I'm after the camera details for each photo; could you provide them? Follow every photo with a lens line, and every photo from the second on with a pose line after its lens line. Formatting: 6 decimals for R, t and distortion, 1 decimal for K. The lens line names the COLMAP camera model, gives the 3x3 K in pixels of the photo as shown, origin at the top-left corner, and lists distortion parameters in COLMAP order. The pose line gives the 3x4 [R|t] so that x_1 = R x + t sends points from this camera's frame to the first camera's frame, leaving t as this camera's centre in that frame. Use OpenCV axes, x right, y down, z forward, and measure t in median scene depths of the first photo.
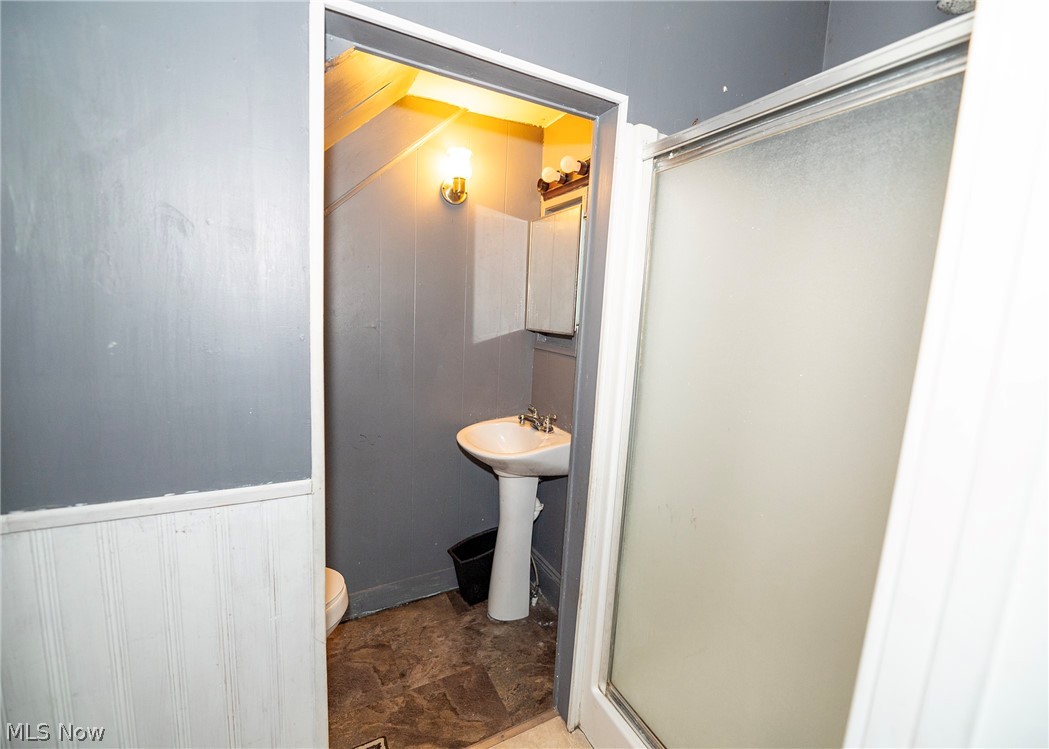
lens RADIAL K [[457.0, 0, 525.7], [0, 457.0, 373.2], [0, 0, 1]] dist [-0.004987, -0.001624]
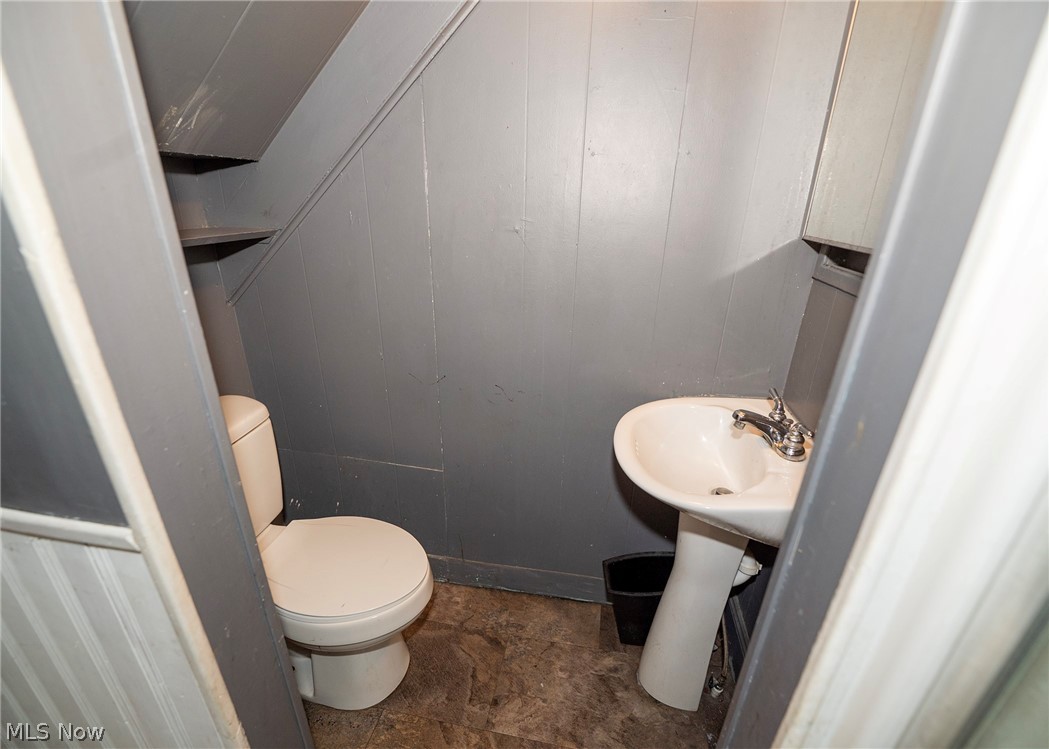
lens RADIAL K [[457.0, 0, 526.0], [0, 457.0, 382.2], [0, 0, 1]] dist [-0.004987, -0.001624]
pose [[0.791363, 0.209395, -0.574368, 0.089476], [-0.072776, 0.965099, 0.251571, -0.053502], [0.607000, -0.157284, 0.778982, 0.452667]]
